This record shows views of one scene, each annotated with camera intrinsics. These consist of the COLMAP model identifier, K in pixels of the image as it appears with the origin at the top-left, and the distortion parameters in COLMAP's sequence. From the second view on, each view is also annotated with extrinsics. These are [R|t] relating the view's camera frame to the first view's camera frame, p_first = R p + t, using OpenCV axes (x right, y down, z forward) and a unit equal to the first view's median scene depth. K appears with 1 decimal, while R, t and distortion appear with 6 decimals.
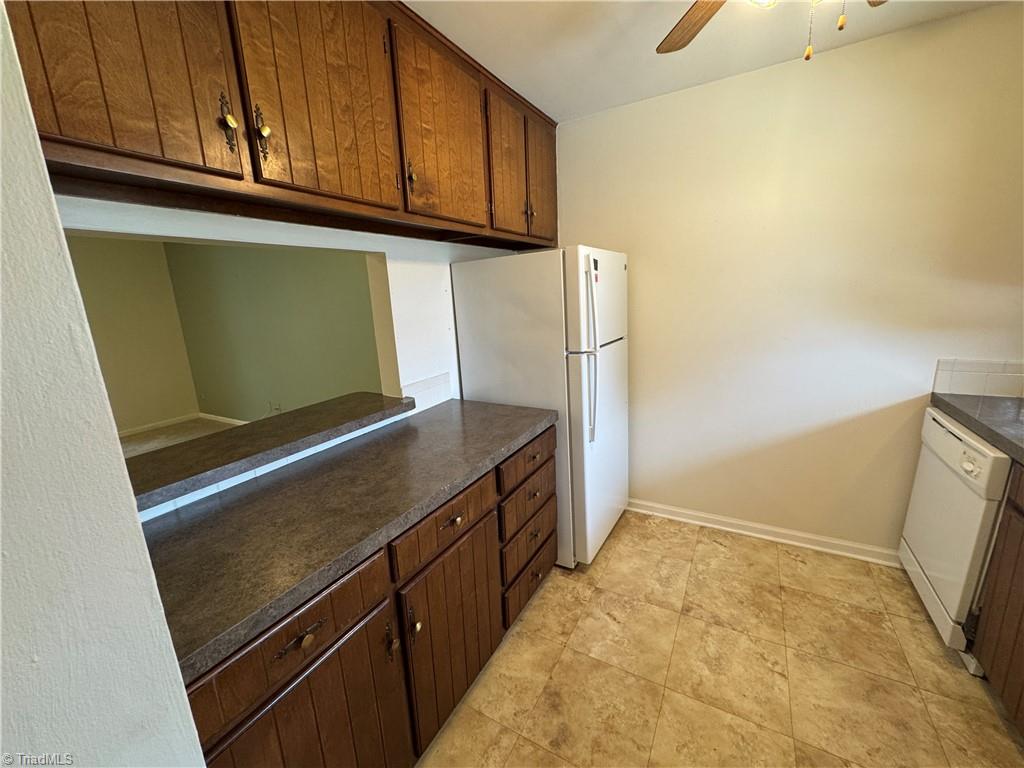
lens RADIAL K [[411.3, 0, 511.4], [0, 411.3, 382.5], [0, 0, 1]] dist [-0.002111, 0.000495]
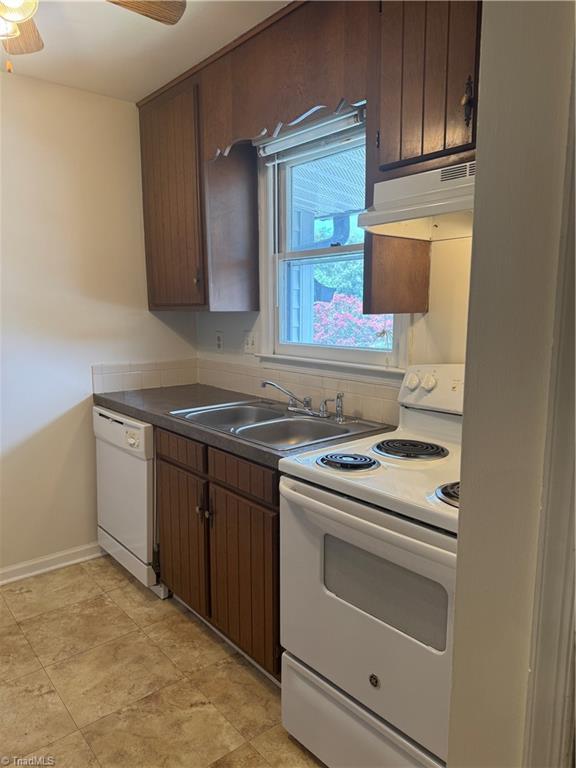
lens RADIAL K [[540.9, 0, 287.6], [0, 540.9, 387.8], [0, 0, 1]] dist [0.047775, -0.067200]
pose [[0.353906, -0.092474, 0.930698, -0.228461], [0.183107, 0.982694, 0.028012, 0.068759], [-0.917182, 0.160504, 0.364714, -0.076261]]
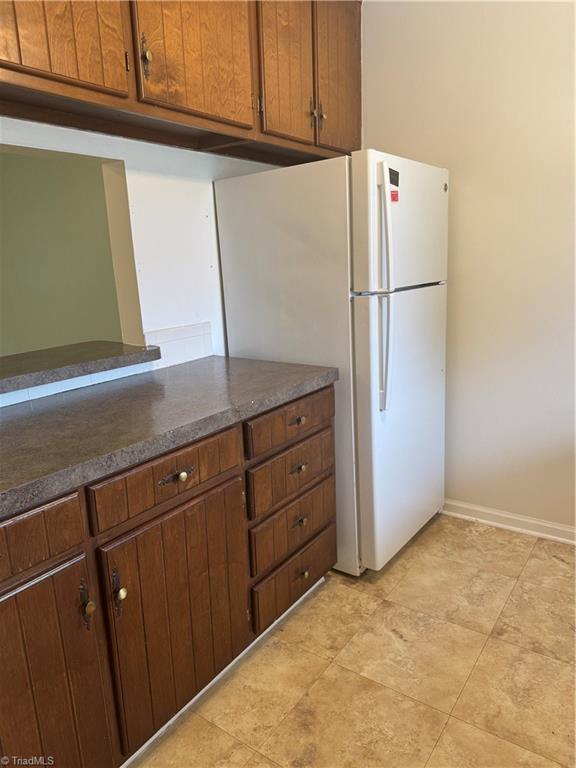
lens RADIAL K [[543.9, 0, 288.0], [0, 543.9, 384.0], [0, 0, 1]] dist [0.036910, -0.049153]
pose [[0.995550, 0.031443, -0.088833, 0.120266], [-0.029672, 0.999335, 0.021188, 0.087195], [0.089440, -0.018458, 0.995821, -0.039857]]
